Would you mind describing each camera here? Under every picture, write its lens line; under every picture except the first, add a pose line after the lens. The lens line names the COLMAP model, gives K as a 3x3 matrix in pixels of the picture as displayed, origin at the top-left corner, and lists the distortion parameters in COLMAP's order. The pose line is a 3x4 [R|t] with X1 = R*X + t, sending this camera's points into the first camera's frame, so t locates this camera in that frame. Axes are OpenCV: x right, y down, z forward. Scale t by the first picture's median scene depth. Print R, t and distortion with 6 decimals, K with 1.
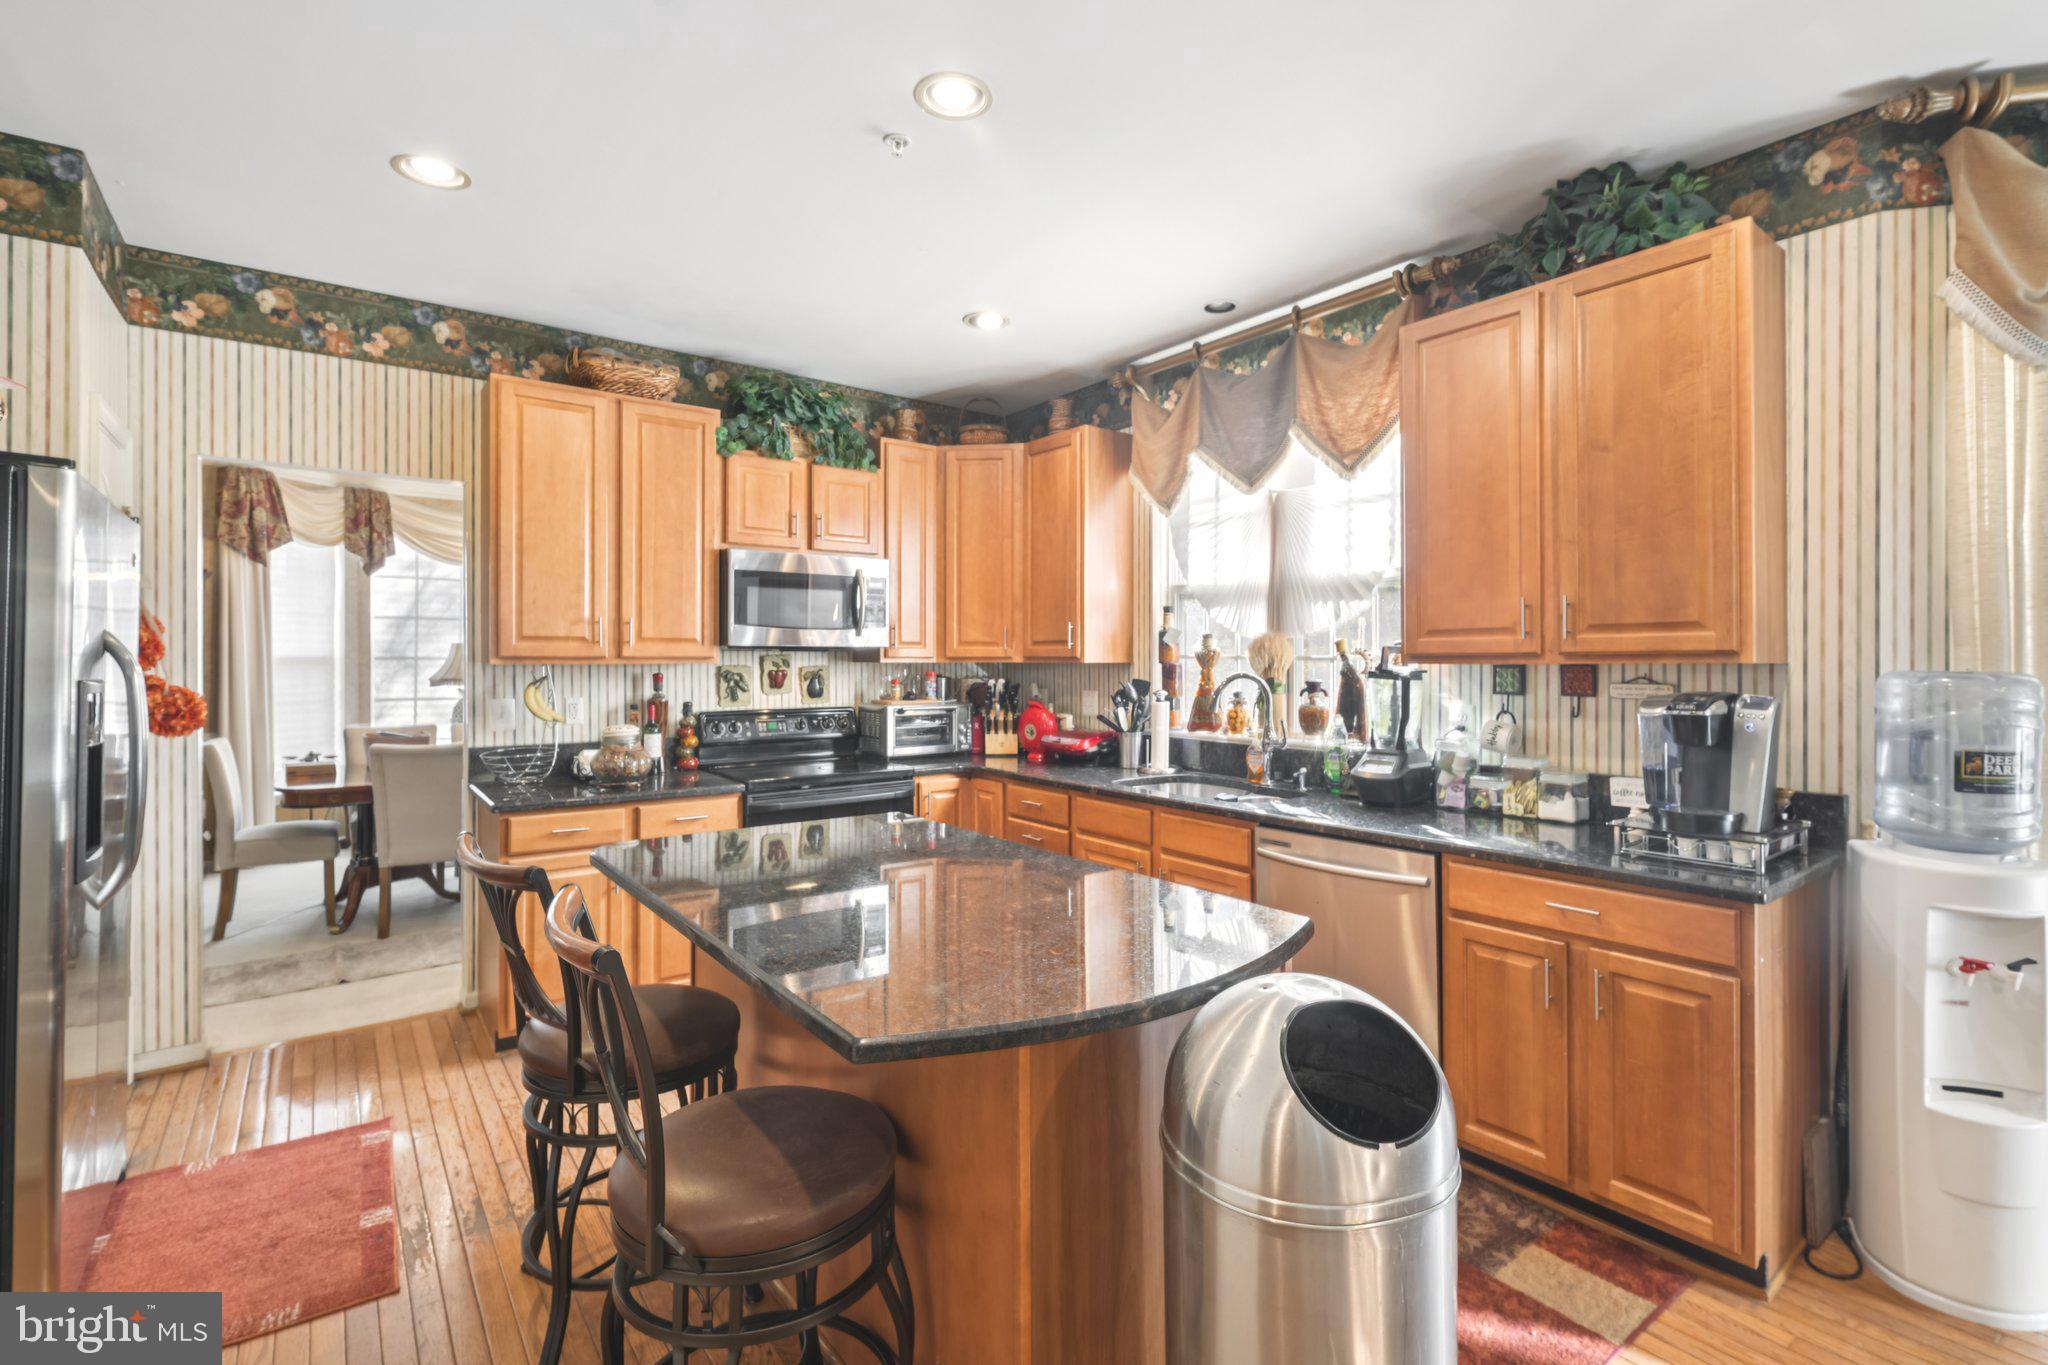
lens RADIAL K [[922.4, 0, 1023.7], [0, 922.4, 668.6], [0, 0, 1]] dist [-0.028113, 0.000004]
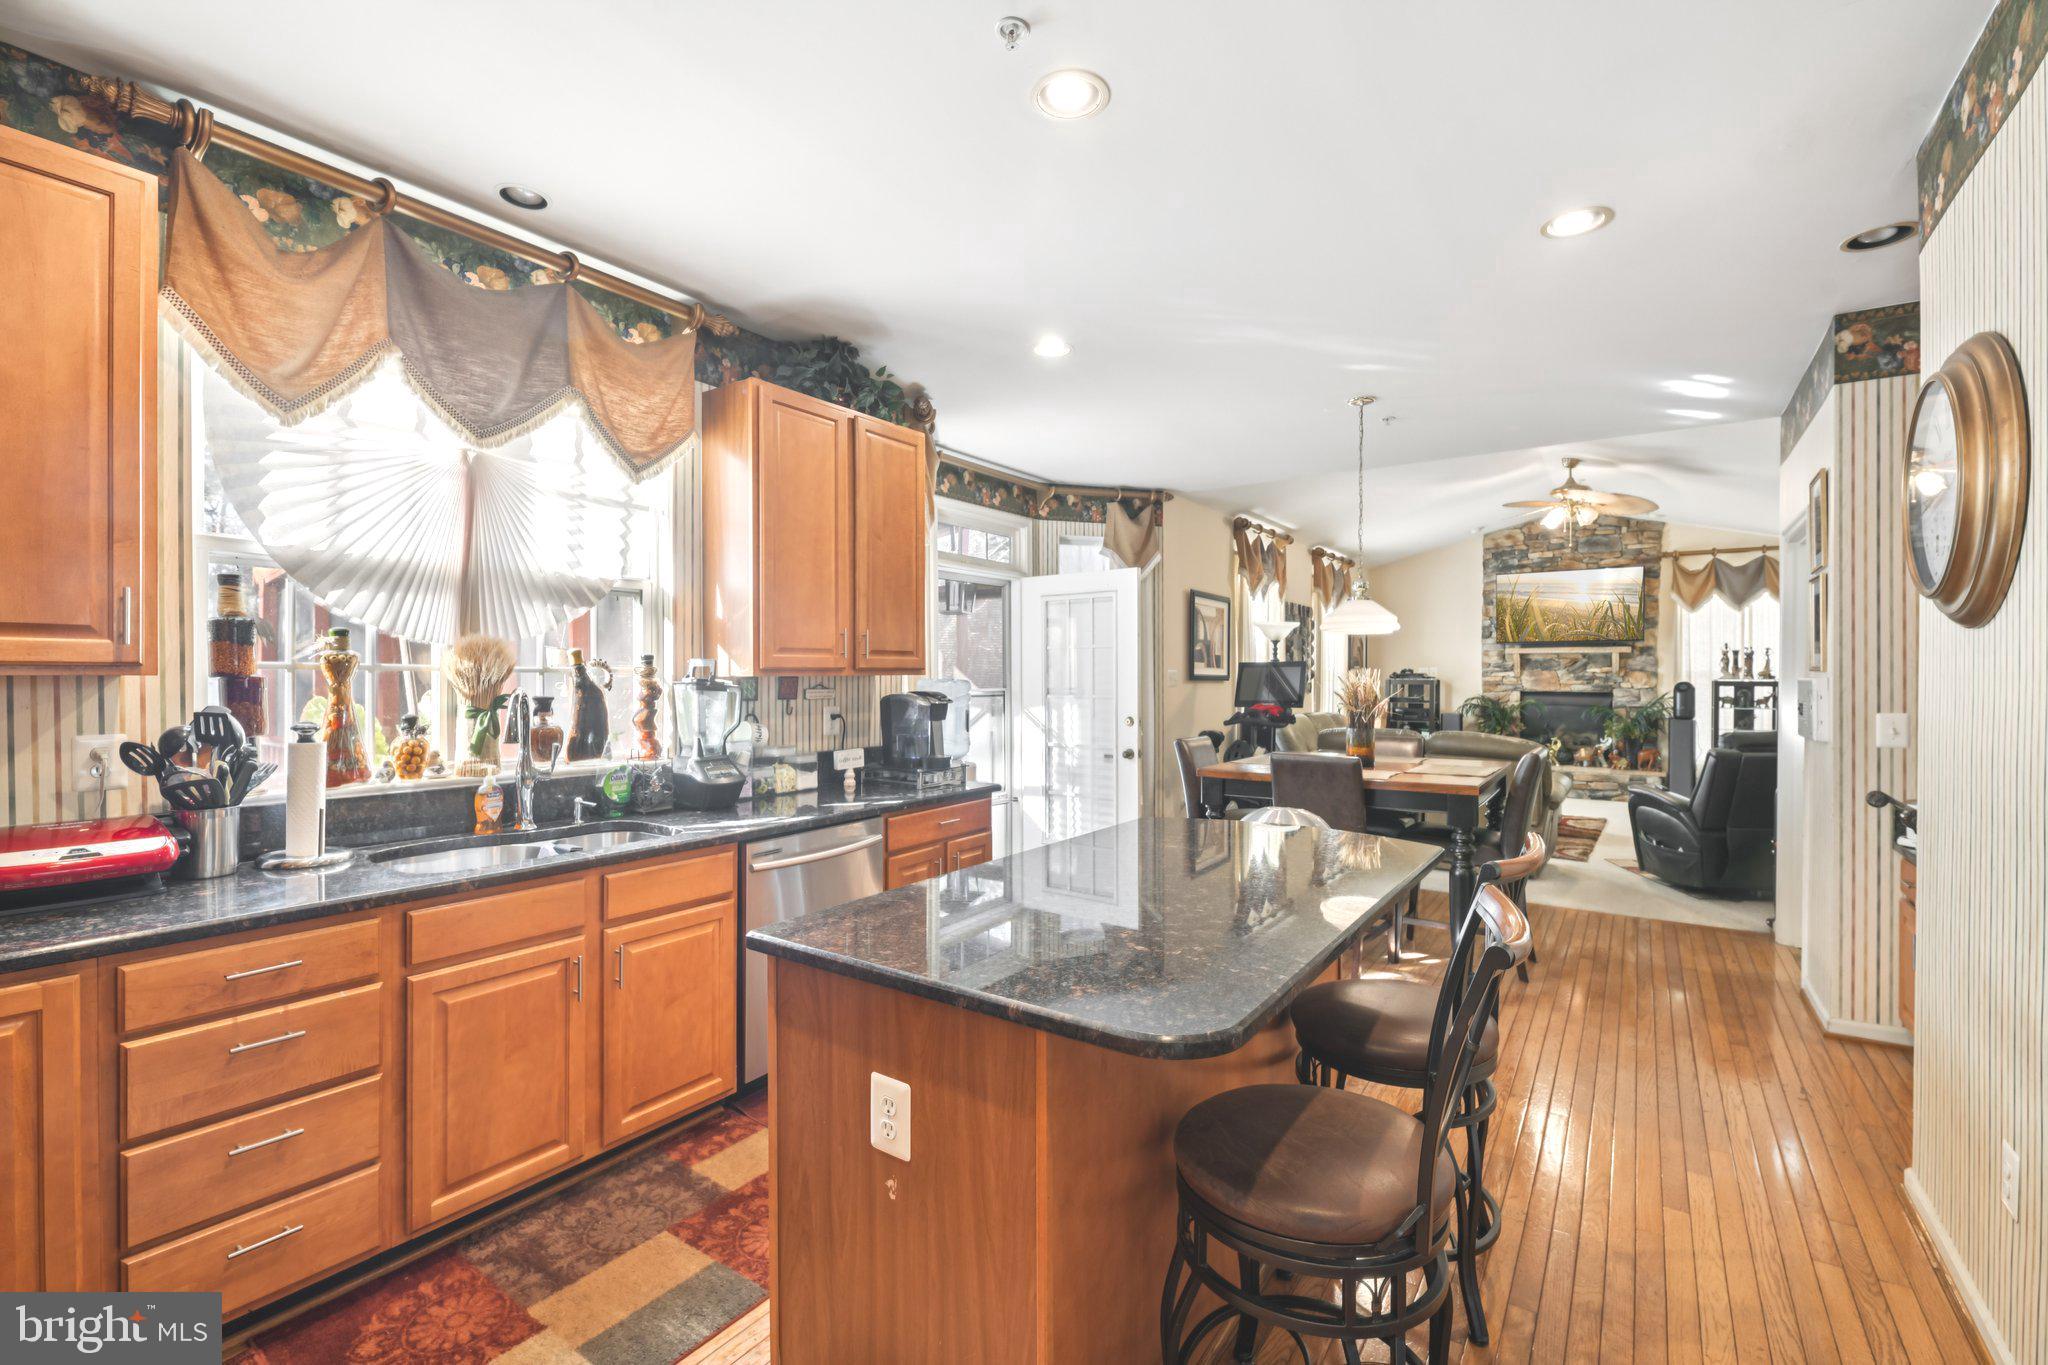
lens RADIAL K [[895.1, 0, 1024.0], [0, 895.1, 682.5], [0, 0, 1]] dist [-0.001280, 0.000097]
pose [[-0.320443, -0.007752, 0.947236, -0.694666], [0.008259, 0.999906, 0.010977, -0.006045], [-0.947232, 0.011341, -0.320349, 0.974204]]
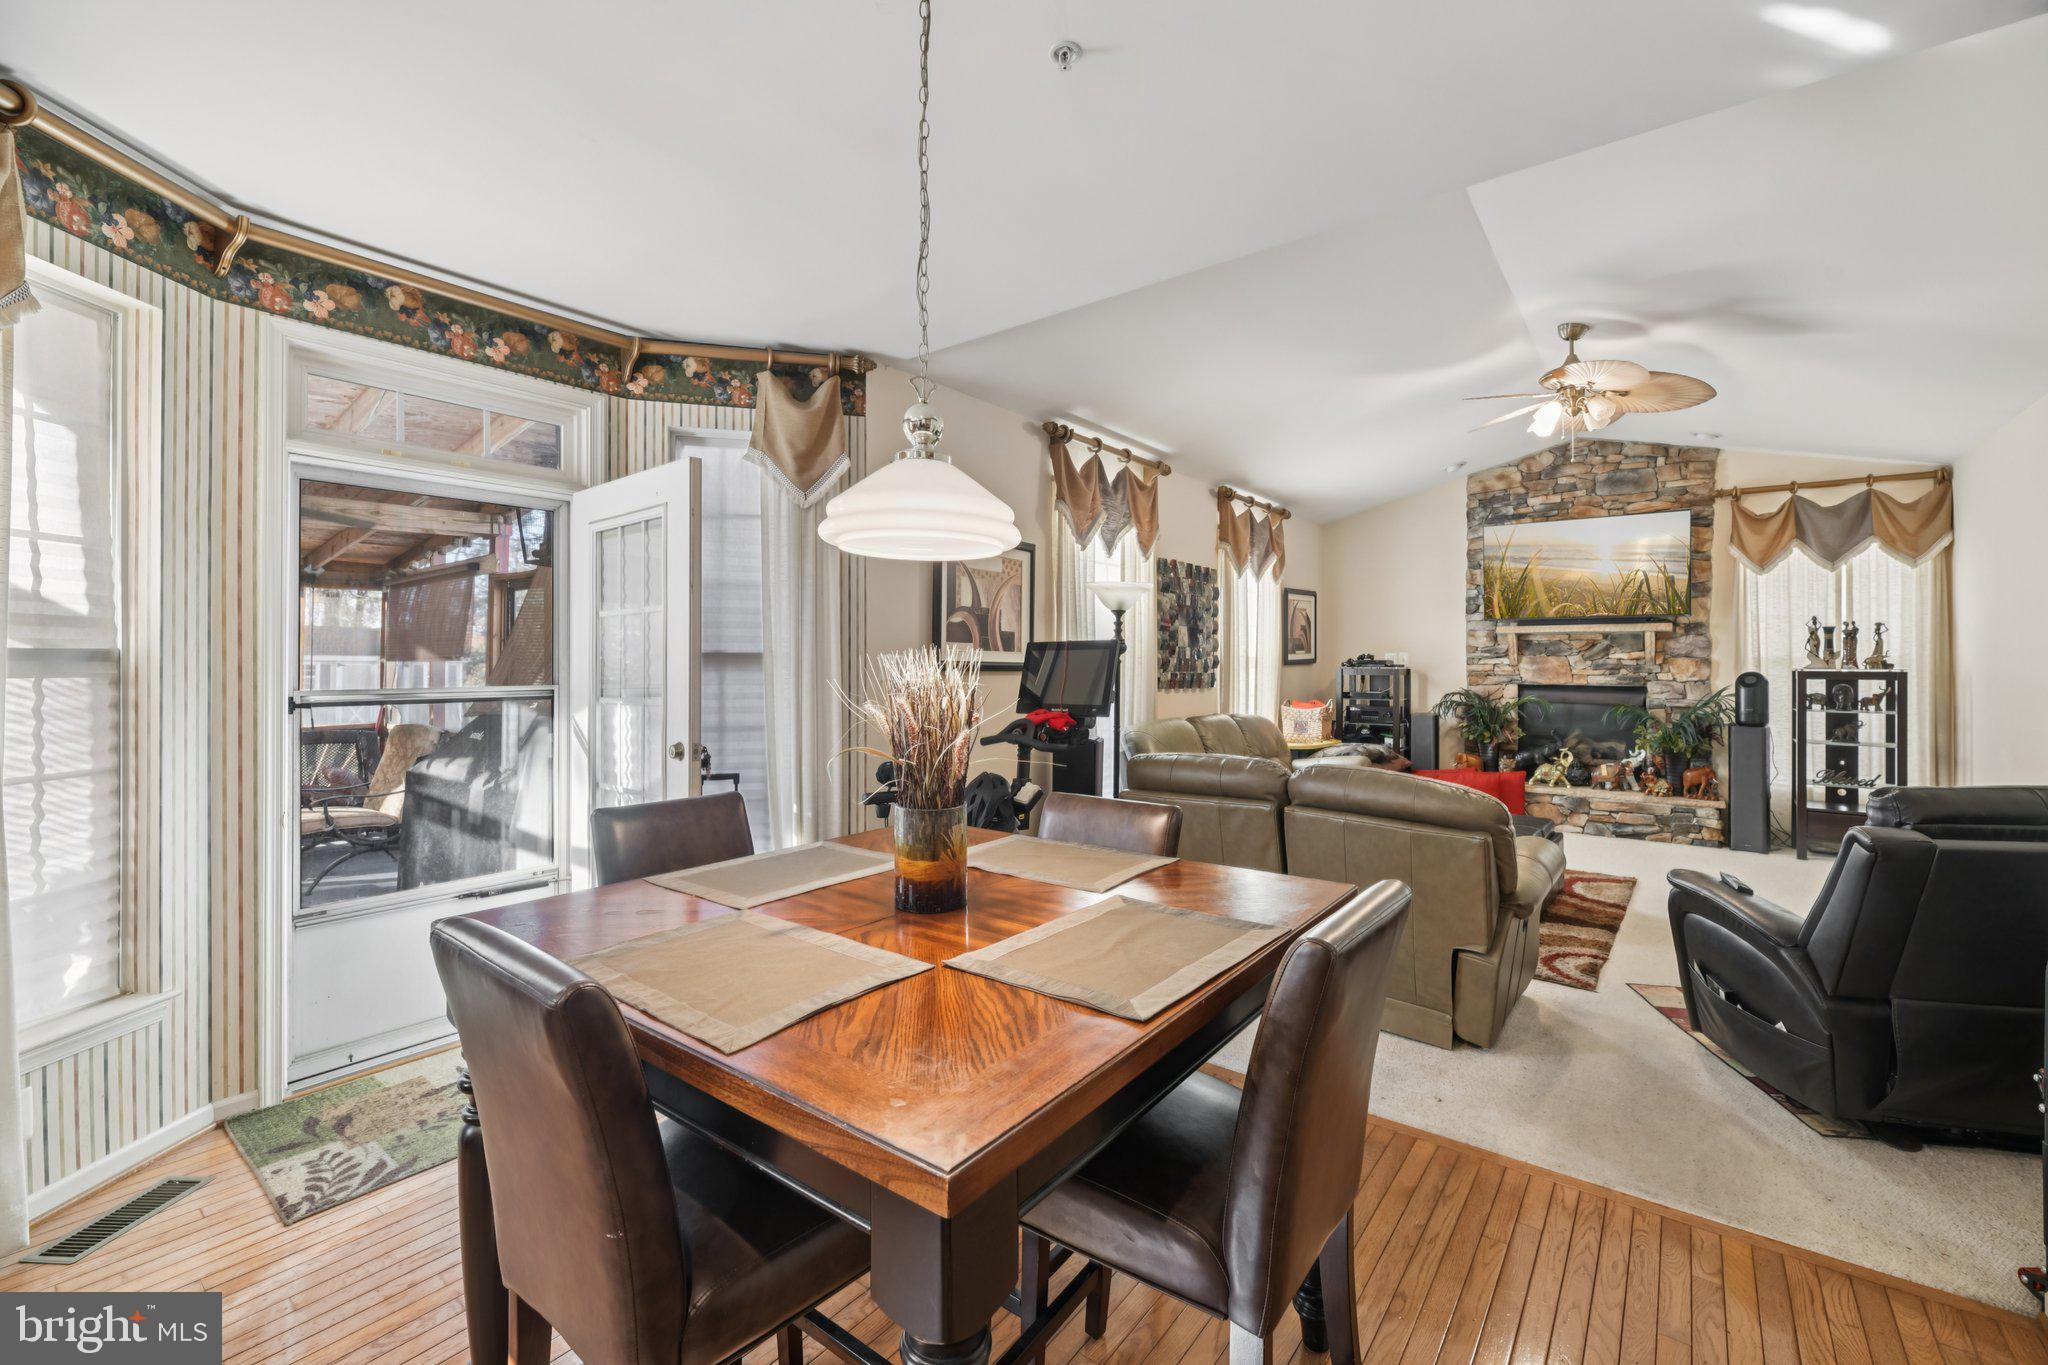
lens RADIAL K [[856.0, 0, 1027.7], [0, 856.0, 657.8], [0, 0, 1]] dist [-0.001962, -0.000356]
pose [[-0.272452, 0.004592, 0.962158, -0.416001], [0.008091, 0.999964, -0.002482, -0.003495], [-0.962135, 0.007108, -0.272480, 0.605789]]
